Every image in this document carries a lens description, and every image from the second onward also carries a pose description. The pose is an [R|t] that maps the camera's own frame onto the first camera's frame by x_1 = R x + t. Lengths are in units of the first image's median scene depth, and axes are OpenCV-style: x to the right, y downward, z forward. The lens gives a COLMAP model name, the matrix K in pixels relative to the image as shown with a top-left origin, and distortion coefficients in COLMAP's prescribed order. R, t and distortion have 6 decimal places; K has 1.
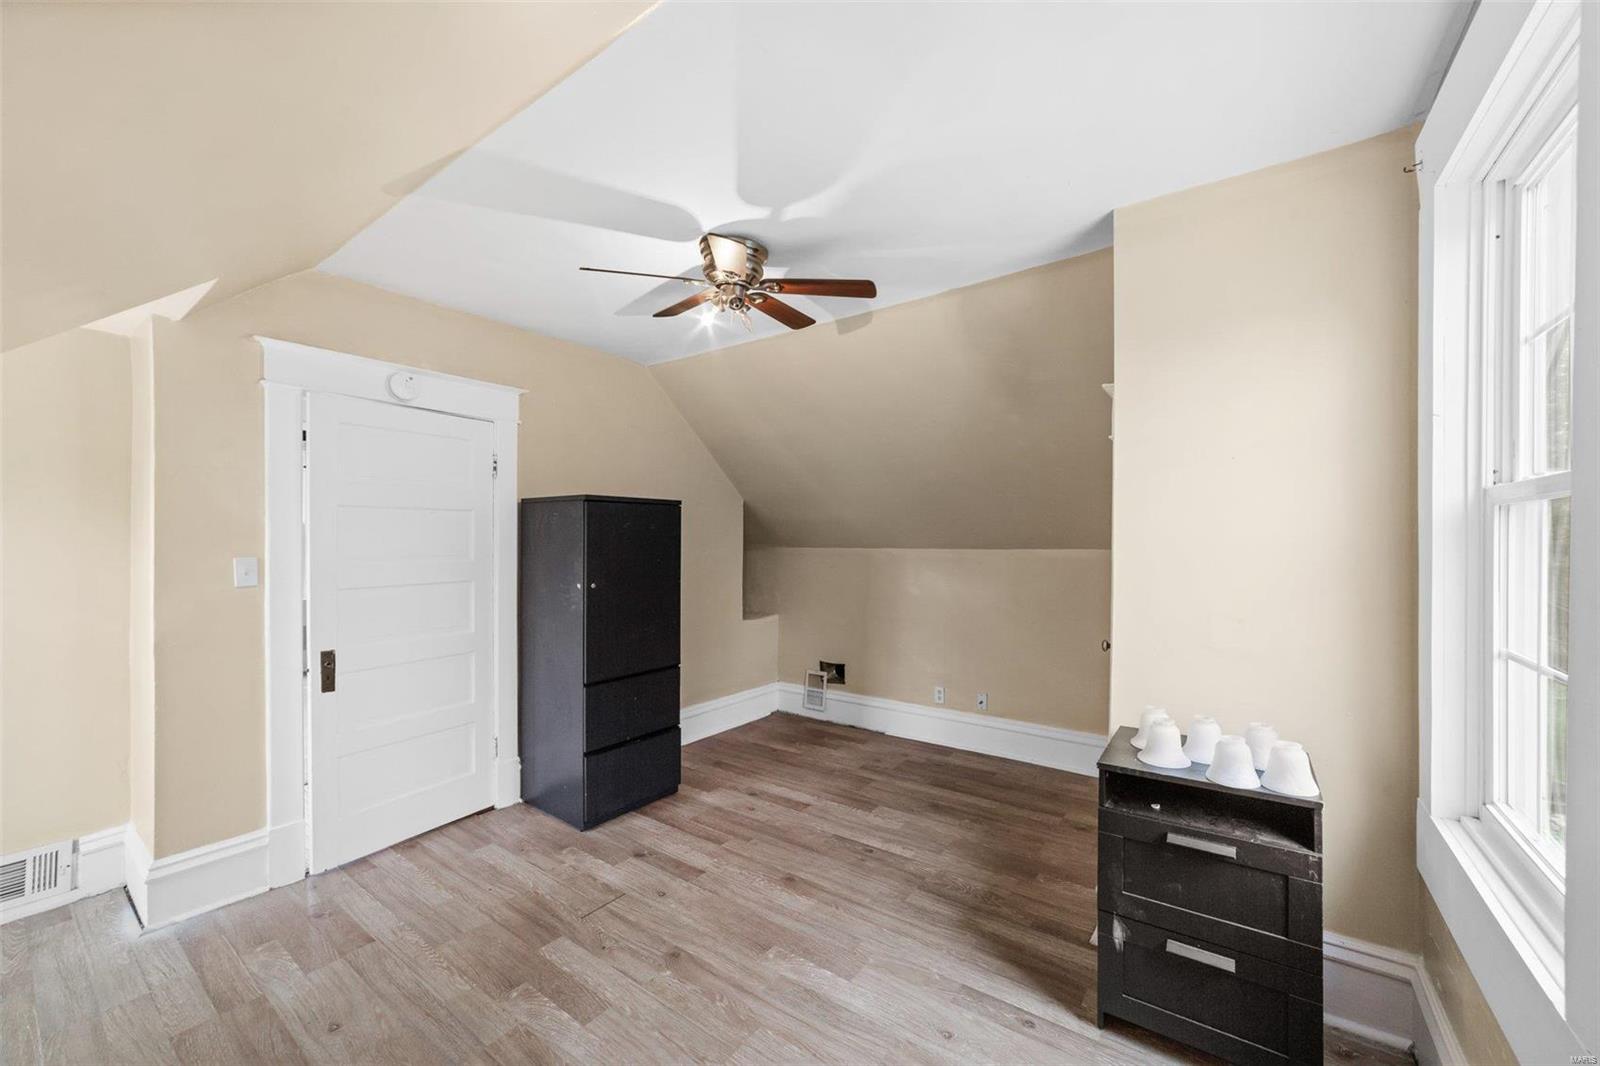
lens RADIAL K [[629.5, 0, 790.8], [0, 629.5, 539.6], [0, 0, 1]] dist [-0.009636, 0.001980]
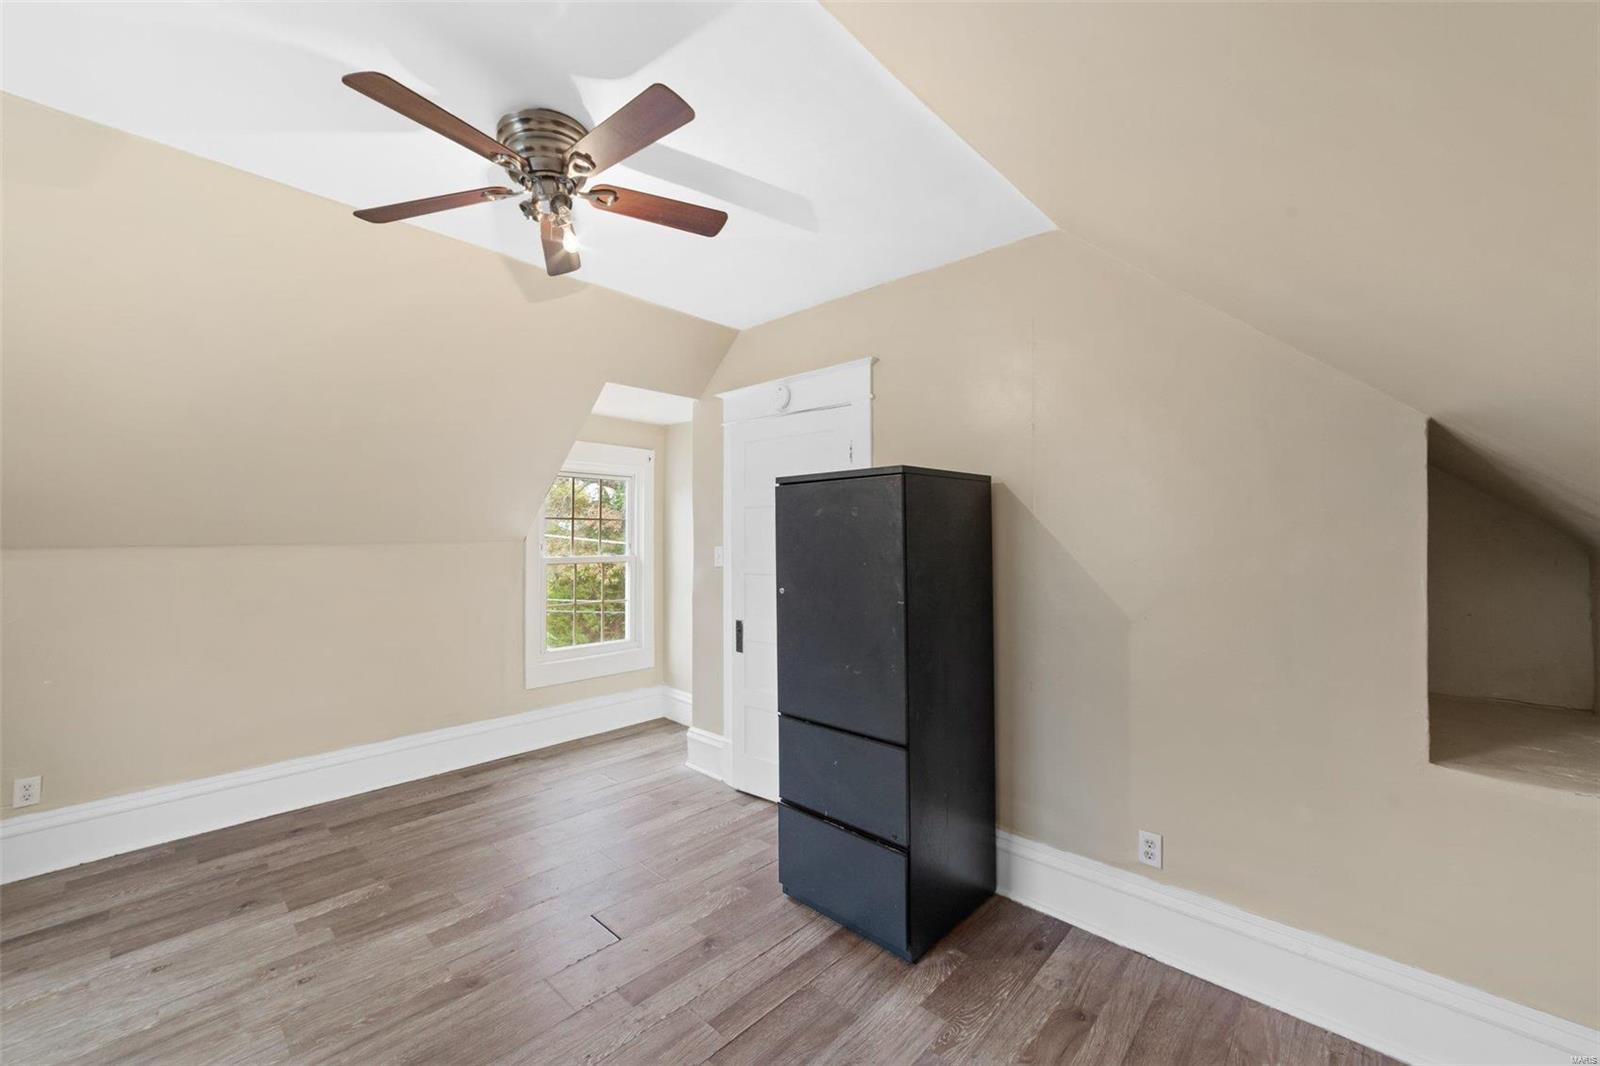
lens RADIAL K [[629.5, 0, 792.2], [0, 629.5, 543.7], [0, 0, 1]] dist [-0.009636, 0.001980]
pose [[-0.123113, 0.000750, -0.992392, 0.466148], [0.006453, 0.999979, -0.000045, 0.018281], [0.992372, -0.006410, -0.123115, 1.115695]]
